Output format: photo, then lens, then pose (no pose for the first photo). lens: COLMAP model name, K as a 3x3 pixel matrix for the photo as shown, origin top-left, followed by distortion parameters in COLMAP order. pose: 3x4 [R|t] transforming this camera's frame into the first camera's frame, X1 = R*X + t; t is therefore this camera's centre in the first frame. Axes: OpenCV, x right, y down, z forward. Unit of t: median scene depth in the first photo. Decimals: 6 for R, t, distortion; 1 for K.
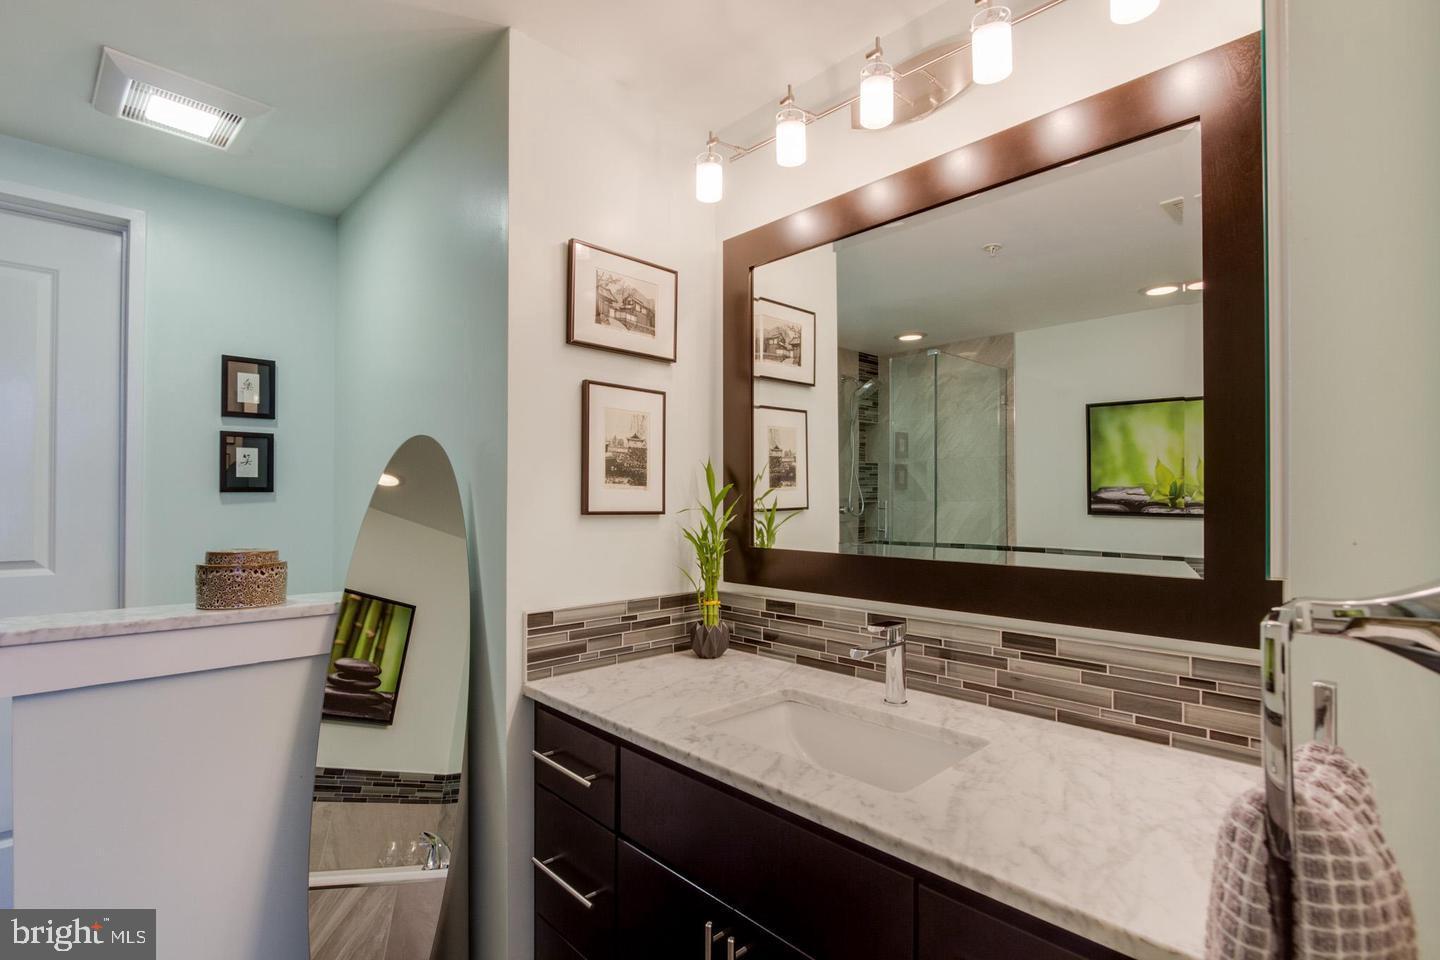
lens RADIAL K [[661.4, 0, 720.9], [0, 661.4, 496.9], [0, 0, 1]] dist [-0.031357, 0.008470]
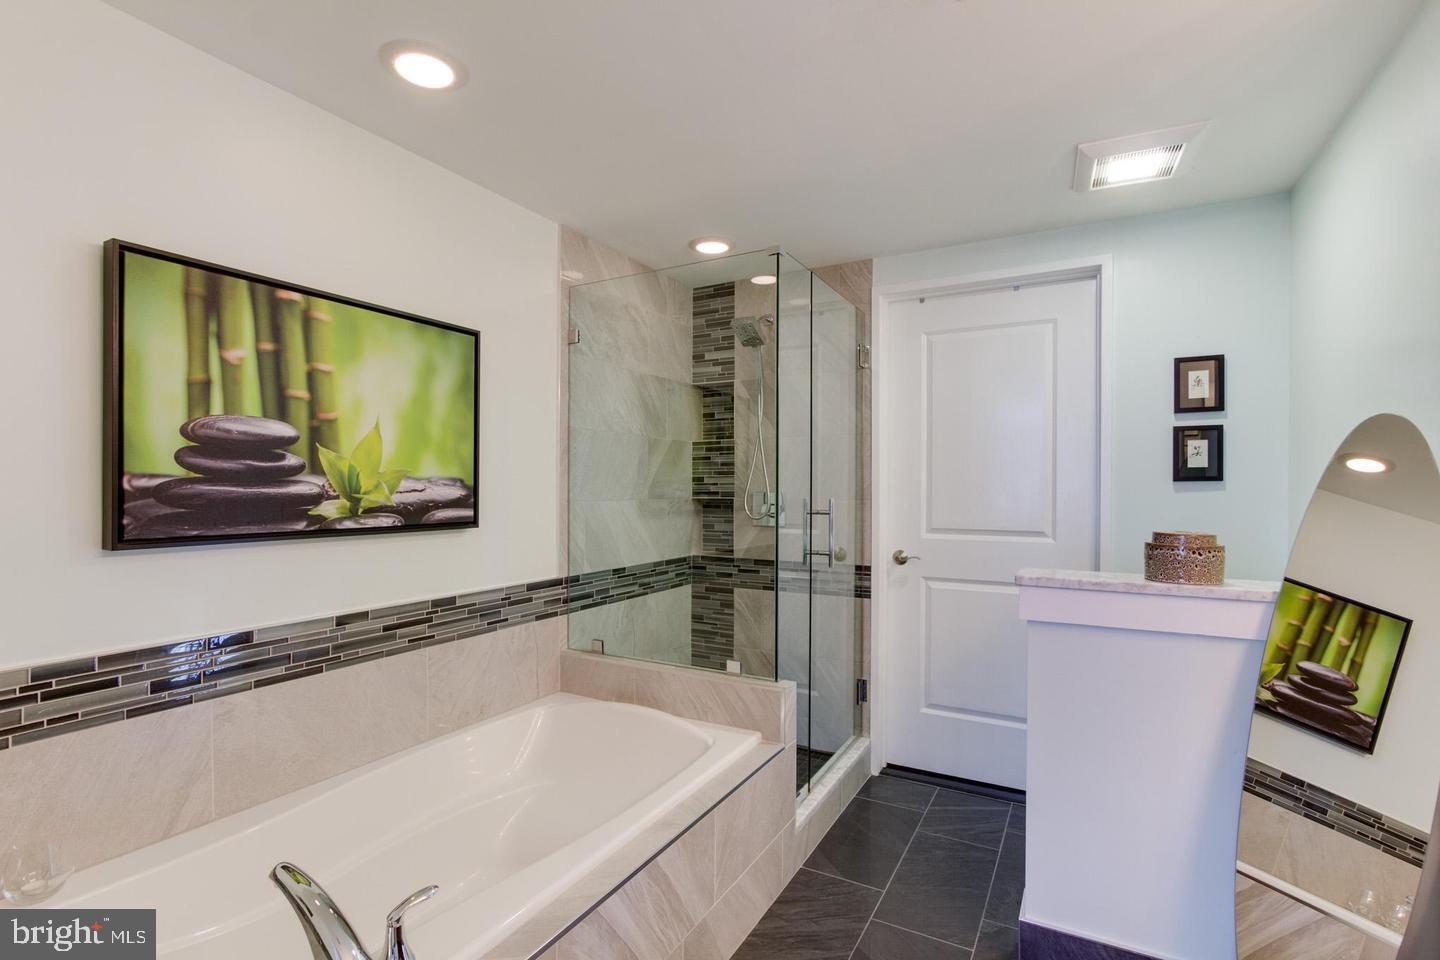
lens RADIAL K [[679.7, 0, 720.0], [0, 679.7, 480.0], [0, 0, 1]] dist [-0.000463, -0.000140]
pose [[0.287833, -0.007865, -0.957648, 0.119796], [-0.002028, 0.999959, -0.008822, 0.002282], [0.957678, 0.004481, 0.287805, -0.078192]]
